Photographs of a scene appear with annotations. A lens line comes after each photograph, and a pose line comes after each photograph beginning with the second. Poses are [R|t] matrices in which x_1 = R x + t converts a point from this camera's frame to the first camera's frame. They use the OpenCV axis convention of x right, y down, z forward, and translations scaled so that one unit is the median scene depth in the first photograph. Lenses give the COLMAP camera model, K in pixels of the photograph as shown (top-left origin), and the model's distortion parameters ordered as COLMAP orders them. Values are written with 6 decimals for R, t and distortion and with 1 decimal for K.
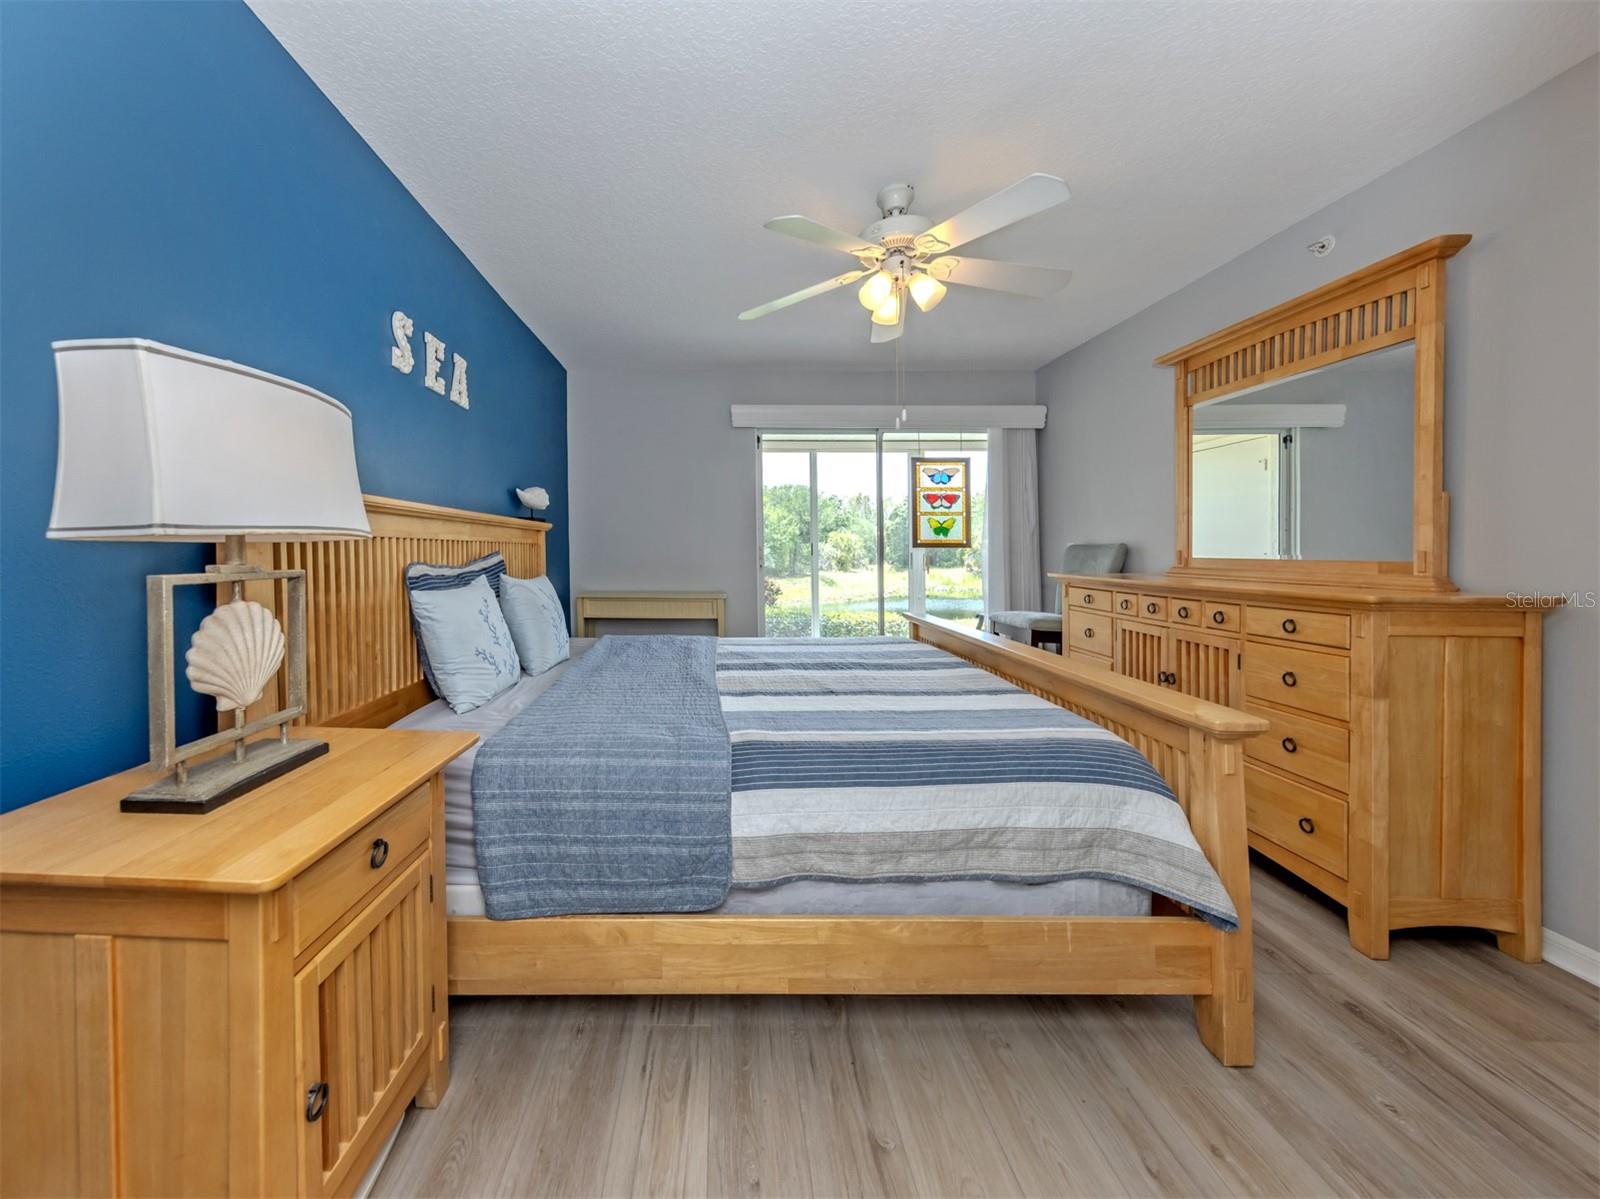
lens RADIAL K [[592.5, 0, 765.8], [0, 592.5, 556.2], [0, 0, 1]] dist [0.014629, -0.000053]
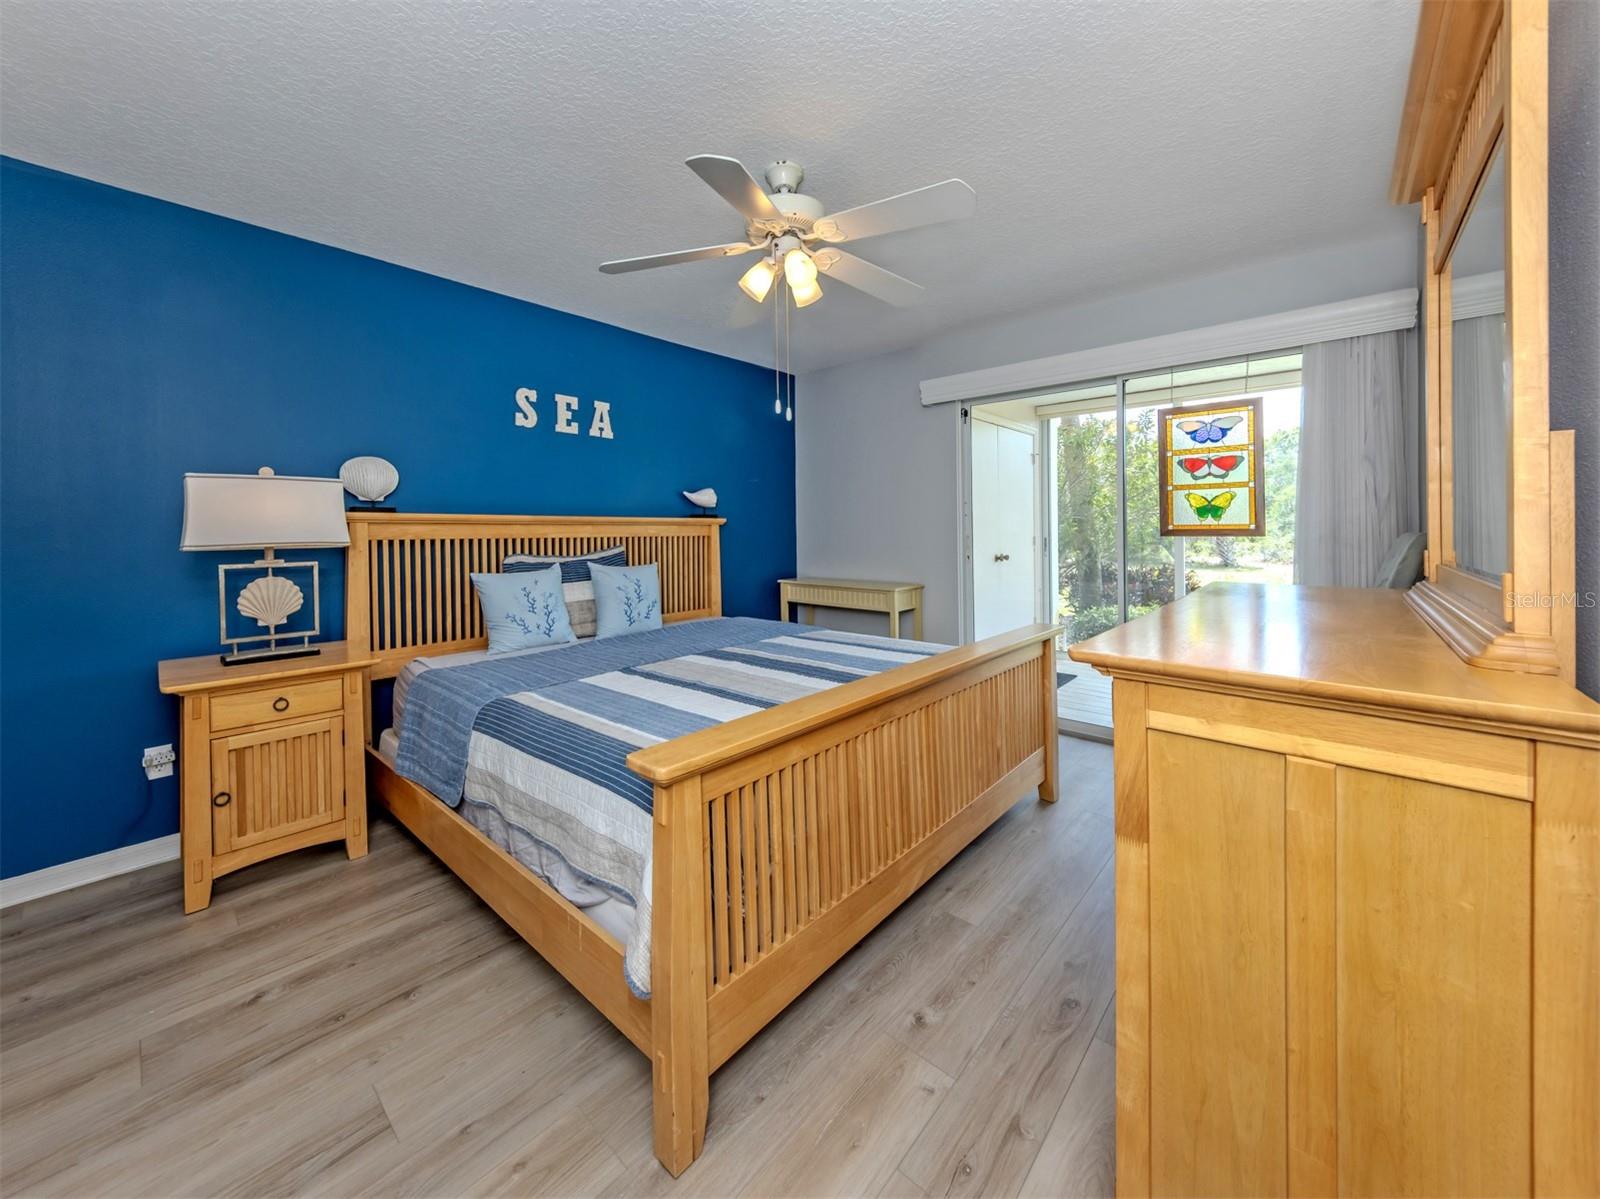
lens RADIAL K [[635.6, 0, 795.9], [0, 635.6, 536.5], [0, 0, 1]] dist [-0.001190, -0.000091]
pose [[0.721430, -0.000032, -0.692488, 0.488646], [0.002042, 0.999996, 0.002081, -0.017108], [0.692485, -0.002915, 0.721427, 0.152023]]
